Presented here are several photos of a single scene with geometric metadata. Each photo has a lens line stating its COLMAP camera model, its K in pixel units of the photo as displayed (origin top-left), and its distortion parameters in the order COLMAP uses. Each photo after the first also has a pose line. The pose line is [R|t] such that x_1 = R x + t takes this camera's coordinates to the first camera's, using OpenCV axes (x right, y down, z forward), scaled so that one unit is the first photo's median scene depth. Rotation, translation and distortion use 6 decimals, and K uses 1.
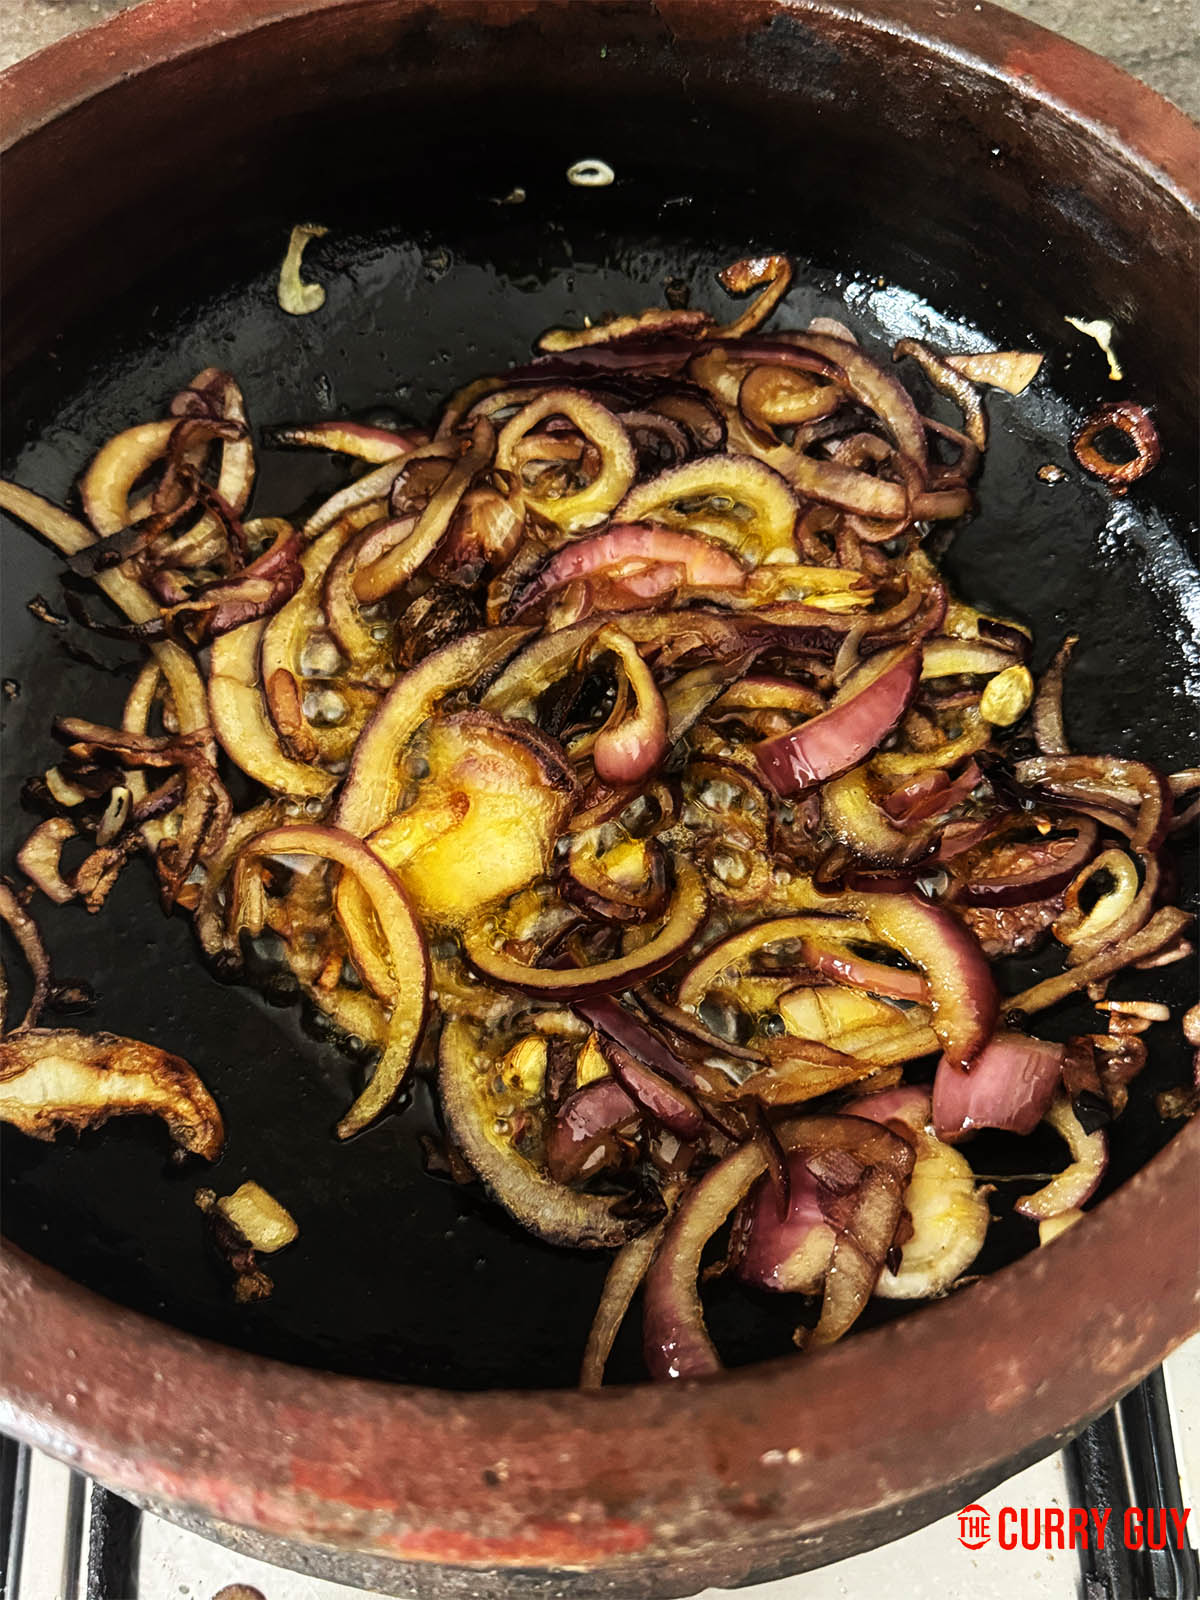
lens RADIAL K [[1709.6, 0, 593.8], [0, 1709.6, 800.0], [0, 0, 1]] dist [-0.043684, -0.008358]
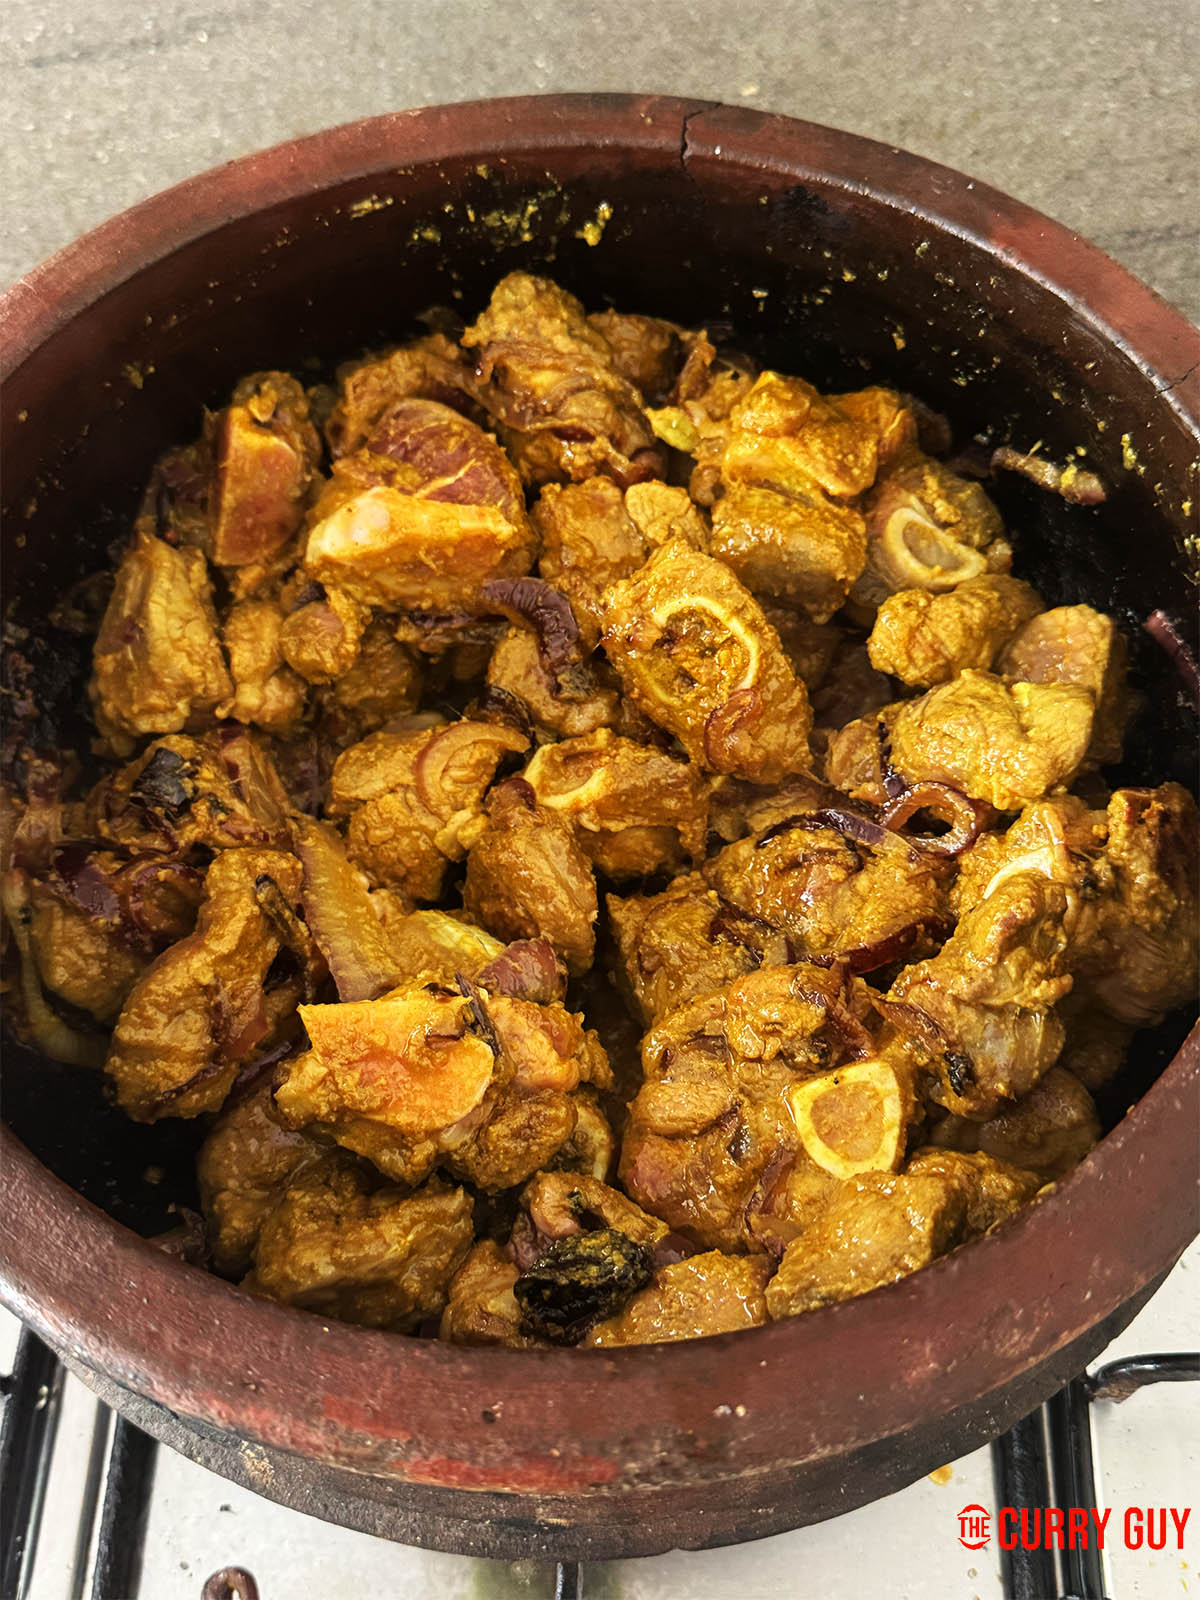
lens RADIAL K [[1693.2, 0, 602.6], [0, 1693.2, 793.0], [0, 0, 1]] dist [0.001388, -0.004127]
pose [[0.998999, 0.041494, -0.016741, 0.017522], [-0.042175, 0.998202, -0.042603, 0.003630], [0.014943, 0.043266, 0.998952, -0.174224]]
